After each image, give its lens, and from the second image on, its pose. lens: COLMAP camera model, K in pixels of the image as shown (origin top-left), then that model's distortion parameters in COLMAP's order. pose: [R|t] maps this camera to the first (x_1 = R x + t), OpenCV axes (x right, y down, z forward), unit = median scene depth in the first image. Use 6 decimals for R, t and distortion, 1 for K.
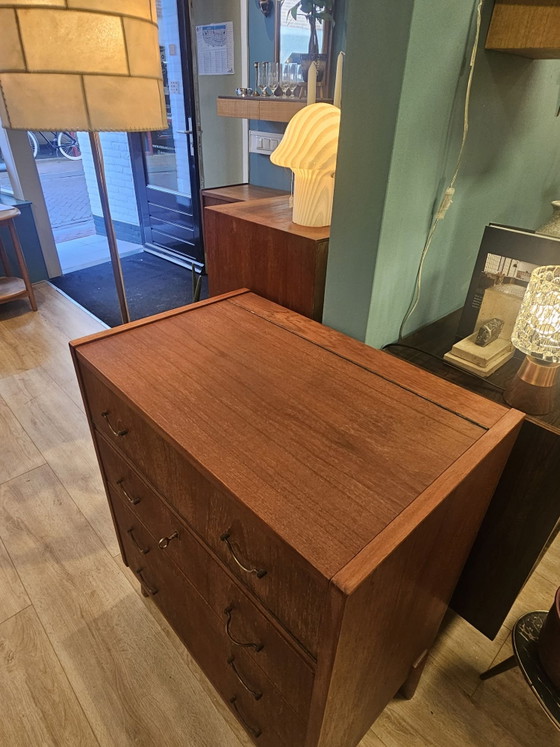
lens RADIAL K [[445.7, 0, 277.8], [0, 445.7, 369.0], [0, 0, 1]] dist [0.001663, -0.002482]
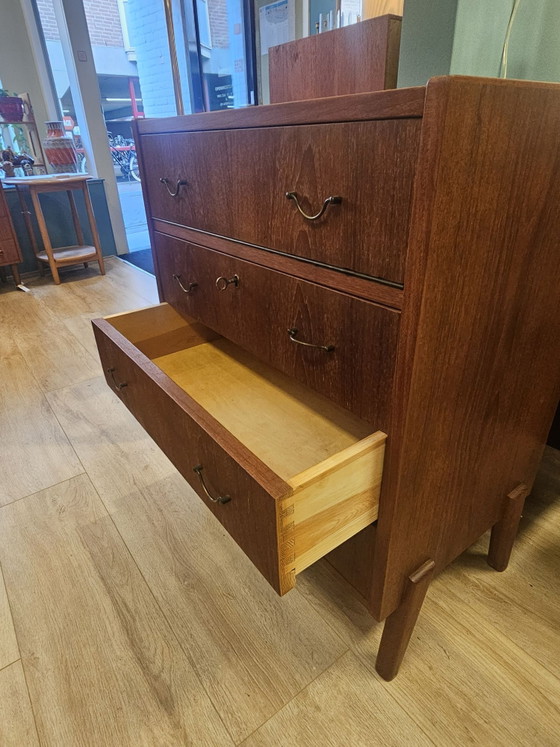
lens RADIAL K [[445.7, 0, 275.6], [0, 445.7, 368.6], [0, 0, 1]] dist [0.001663, -0.002482]
pose [[0.991757, 0.004458, -0.128056, -0.016826], [-0.013703, 0.997353, -0.071406, 0.347689], [0.127398, 0.072572, 0.989193, 0.070496]]
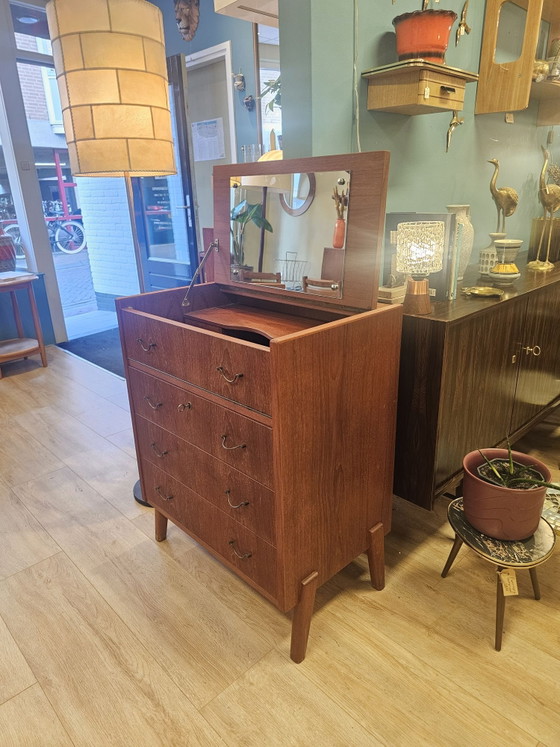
lens RADIAL K [[507.3, 0, 278.0], [0, 507.3, 369.5], [0, 0, 1]] dist [0.050446, -0.041823]
pose [[0.998355, -0.055765, -0.013351, 0.058287], [0.051695, 0.976066, -0.211241, 0.357486], [0.024811, 0.210203, 0.977343, -0.393672]]
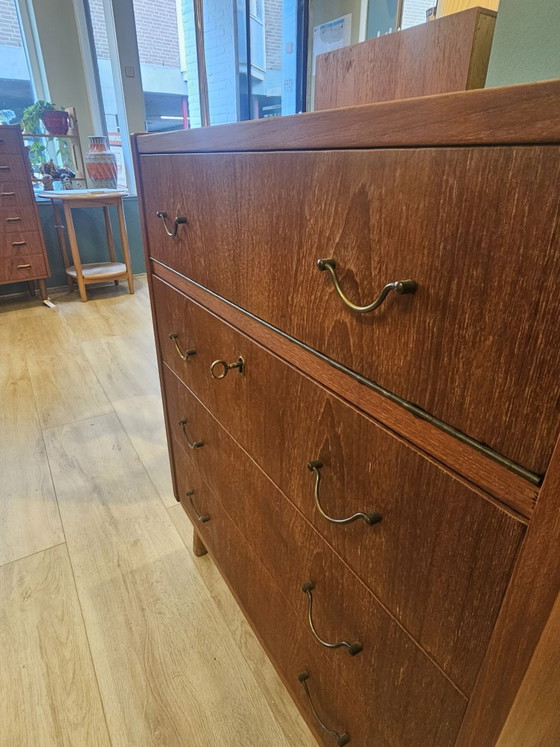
lens RADIAL K [[445.7, 0, 274.5], [0, 445.7, 369.6], [0, 0, 1]] dist [0.001663, -0.002482]
pose [[0.976718, 0.069789, -0.202858, -0.029000], [-0.092188, 0.990385, -0.103146, 0.248550], [0.193709, 0.119445, 0.973760, 0.223360]]
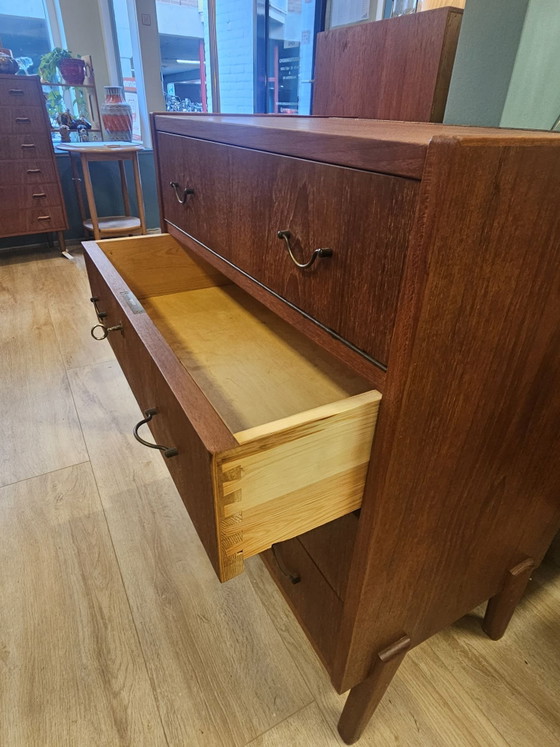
lens RADIAL K [[445.7, 0, 275.9], [0, 445.7, 371.5], [0, 0, 1]] dist [0.001663, -0.002482]
pose [[0.968381, 0.127173, -0.214628, 0.026962], [-0.132239, 0.991174, -0.009351, 0.275177], [0.211544, 0.037438, 0.976651, 0.118898]]
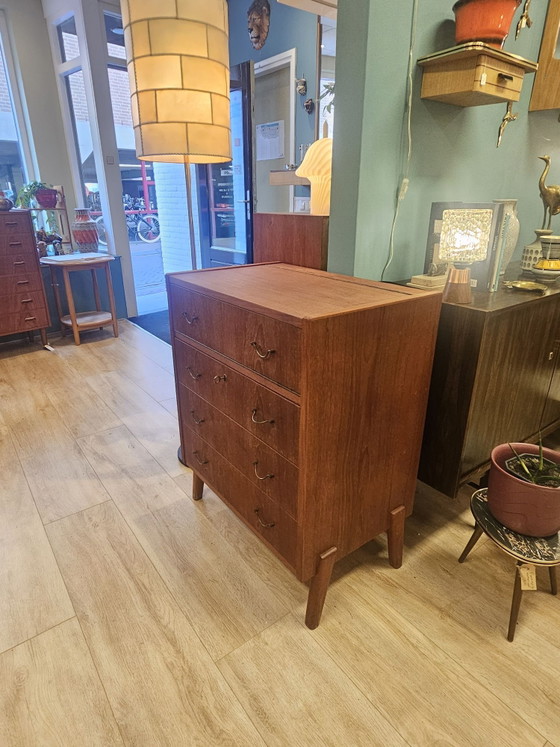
lens RADIAL K [[445.7, 0, 277.3], [0, 445.7, 368.4], [0, 0, 1]] dist [0.001663, -0.002482]
pose [[0.993561, 0.014836, -0.112322, 0.075935], [-0.034865, 0.983318, -0.178520, 0.346664], [0.107799, 0.181287, 0.977504, -0.296521]]
